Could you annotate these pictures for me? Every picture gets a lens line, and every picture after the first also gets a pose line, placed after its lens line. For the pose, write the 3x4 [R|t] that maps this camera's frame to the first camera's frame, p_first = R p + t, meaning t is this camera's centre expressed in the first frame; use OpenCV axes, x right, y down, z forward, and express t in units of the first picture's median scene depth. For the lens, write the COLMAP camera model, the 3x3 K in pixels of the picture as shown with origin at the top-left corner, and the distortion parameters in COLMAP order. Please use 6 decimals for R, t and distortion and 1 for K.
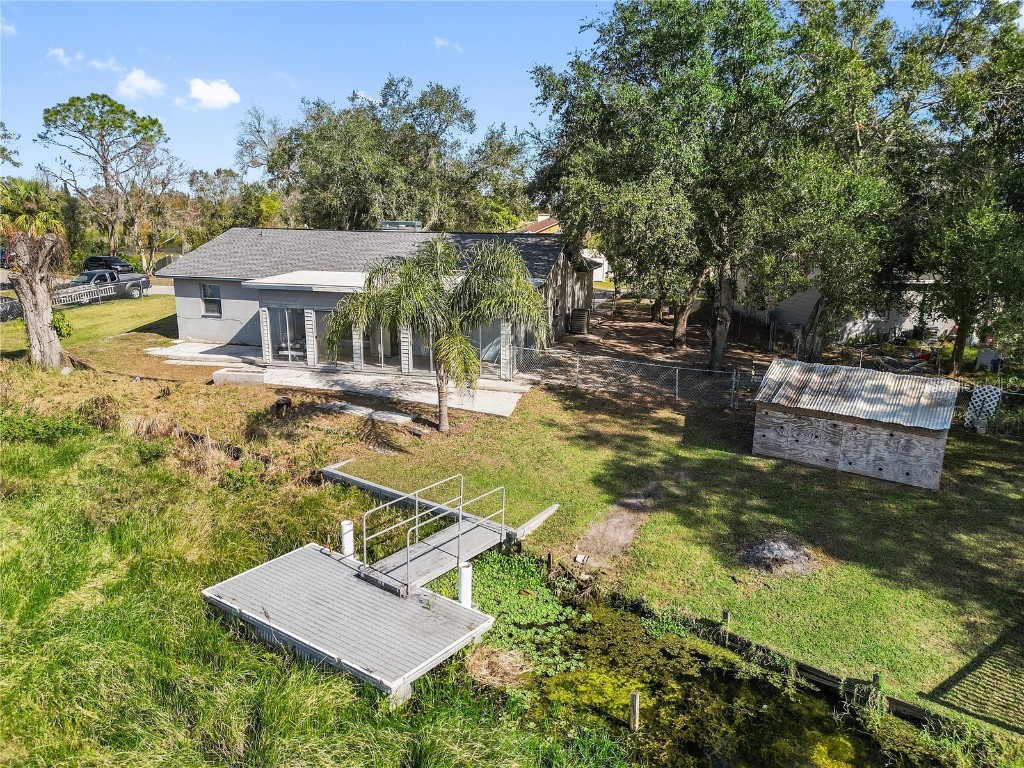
lens RADIAL K [[720.1, 0, 503.5], [0, 720.1, 383.8], [0, 0, 1]] dist [0.066477, -0.060819]
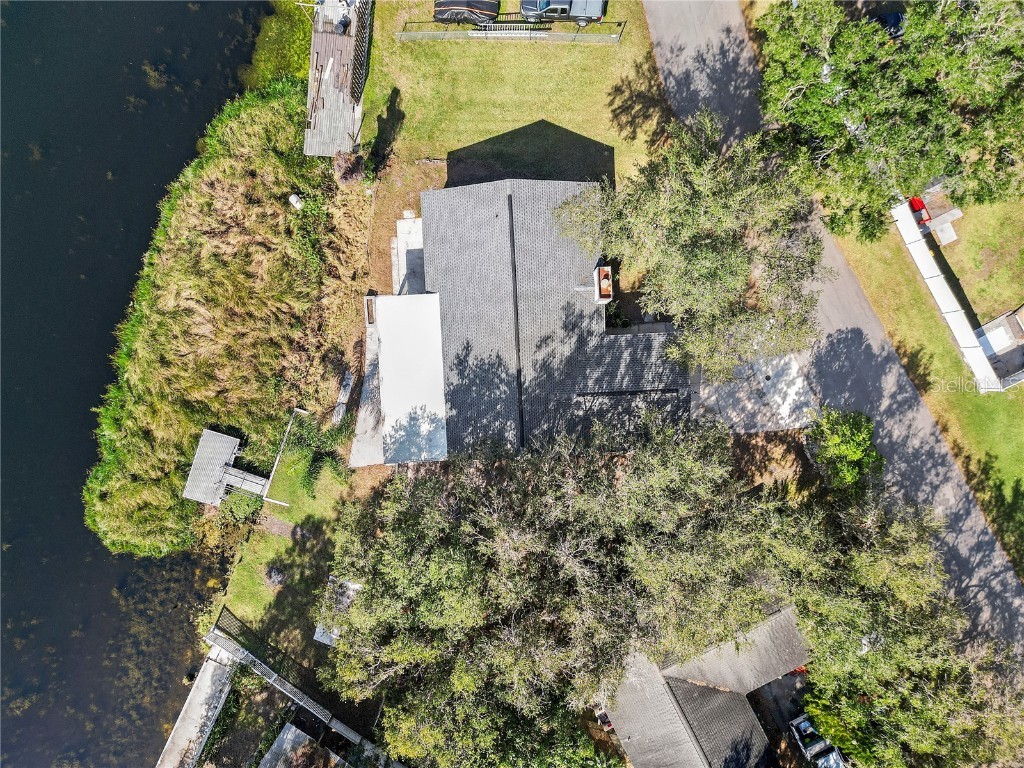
lens RADIAL K [[720.1, 0, 503.5], [0, 720.1, 383.8], [0, 0, 1]] dist [0.066477, -0.060819]
pose [[0.314066, 0.949400, -0.001458, -0.125361], [-0.222391, 0.075061, 0.972064, -3.174276], [0.922987, -0.304967, 0.234713, 1.400239]]
